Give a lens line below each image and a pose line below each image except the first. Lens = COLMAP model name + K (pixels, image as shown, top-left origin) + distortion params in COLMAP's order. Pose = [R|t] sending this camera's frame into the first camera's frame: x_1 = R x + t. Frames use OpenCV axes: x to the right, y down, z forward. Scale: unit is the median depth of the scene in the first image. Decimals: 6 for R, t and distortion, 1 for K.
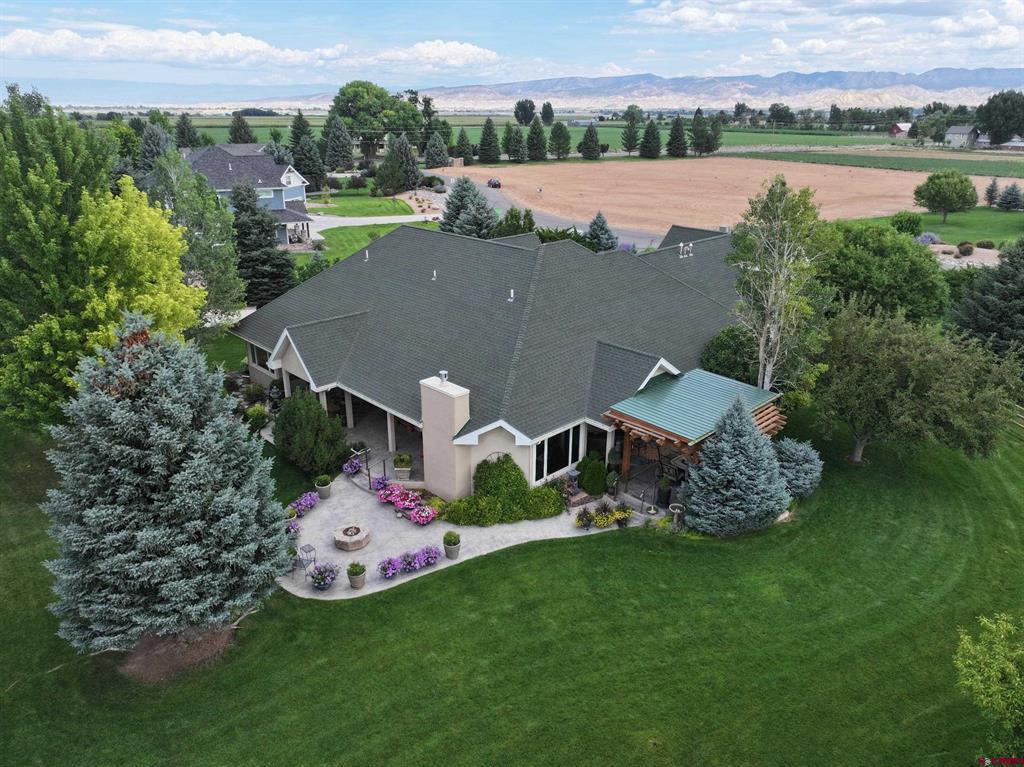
lens RADIAL K [[725.7, 0, 512.0], [0, 725.7, 383.5], [0, 0, 1]] dist [-0.007210, 0.024099]
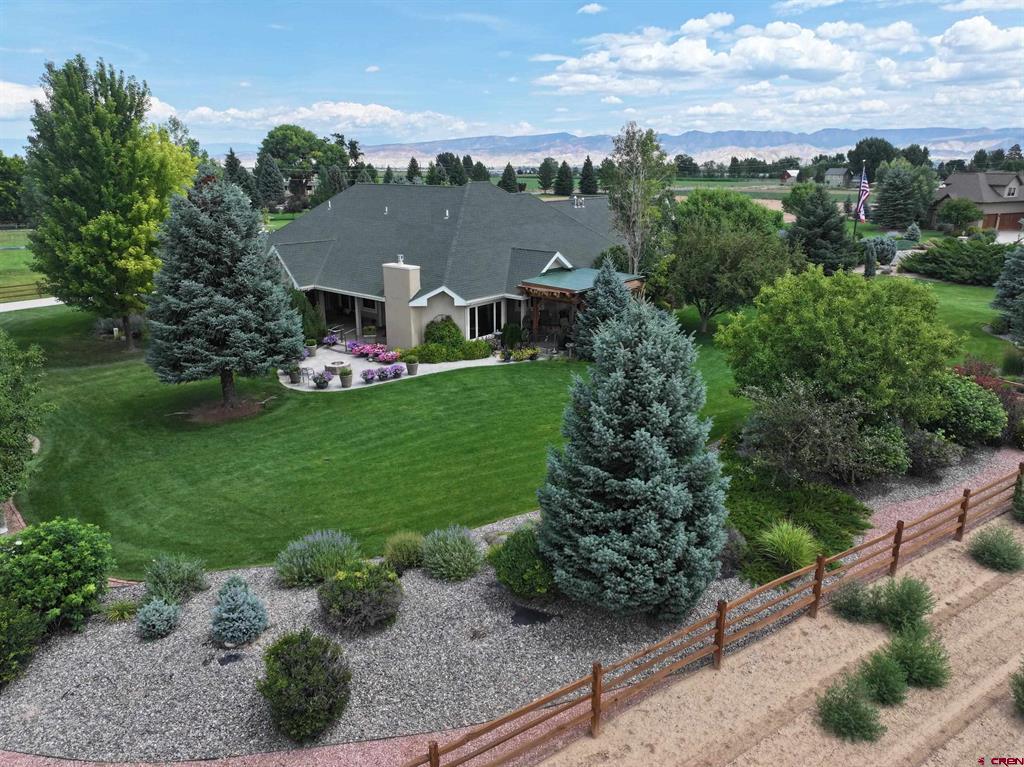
lens RADIAL K [[725.7, 0, 512.0], [0, 725.7, 383.5], [0, 0, 1]] dist [-0.007210, 0.024099]
pose [[0.994556, -0.032956, 0.098859, -0.026791], [0.039861, 0.996841, -0.068700, 0.320613], [-0.096283, 0.072266, 0.992727, -0.362012]]
